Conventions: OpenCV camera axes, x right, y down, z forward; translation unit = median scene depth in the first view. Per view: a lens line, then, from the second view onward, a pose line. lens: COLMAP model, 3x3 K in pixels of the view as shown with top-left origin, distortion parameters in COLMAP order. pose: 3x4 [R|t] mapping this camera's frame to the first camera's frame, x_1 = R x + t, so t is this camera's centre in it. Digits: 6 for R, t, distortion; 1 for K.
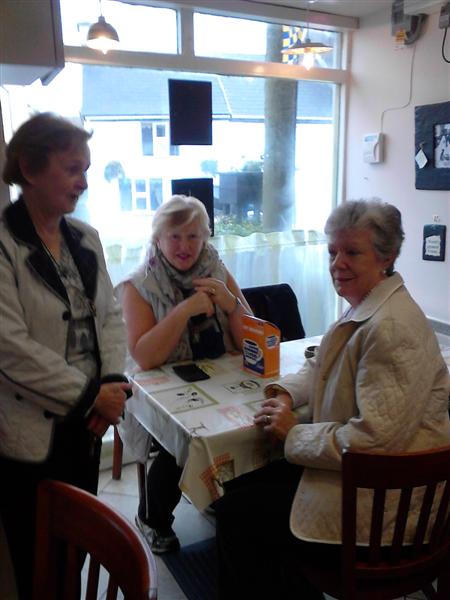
lens RADIAL K [[592.5, 0, 254.8], [0, 592.5, 267.0], [0, 0, 1]] dist [-0.001282, 0.143832]
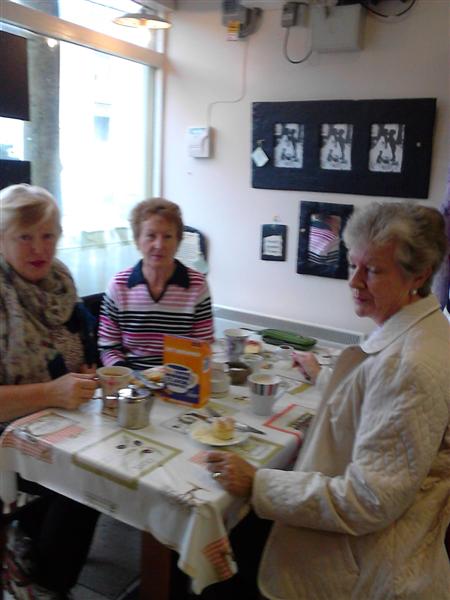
lens RADIAL K [[592.5, 0, 254.8], [0, 592.5, 267.0], [0, 0, 1]] dist [-0.001282, 0.143832]
pose [[0.872426, -0.023499, 0.488181, -0.207585], [0.019266, 0.999721, 0.013693, -0.014070], [-0.488366, -0.002540, 0.872635, 0.151795]]
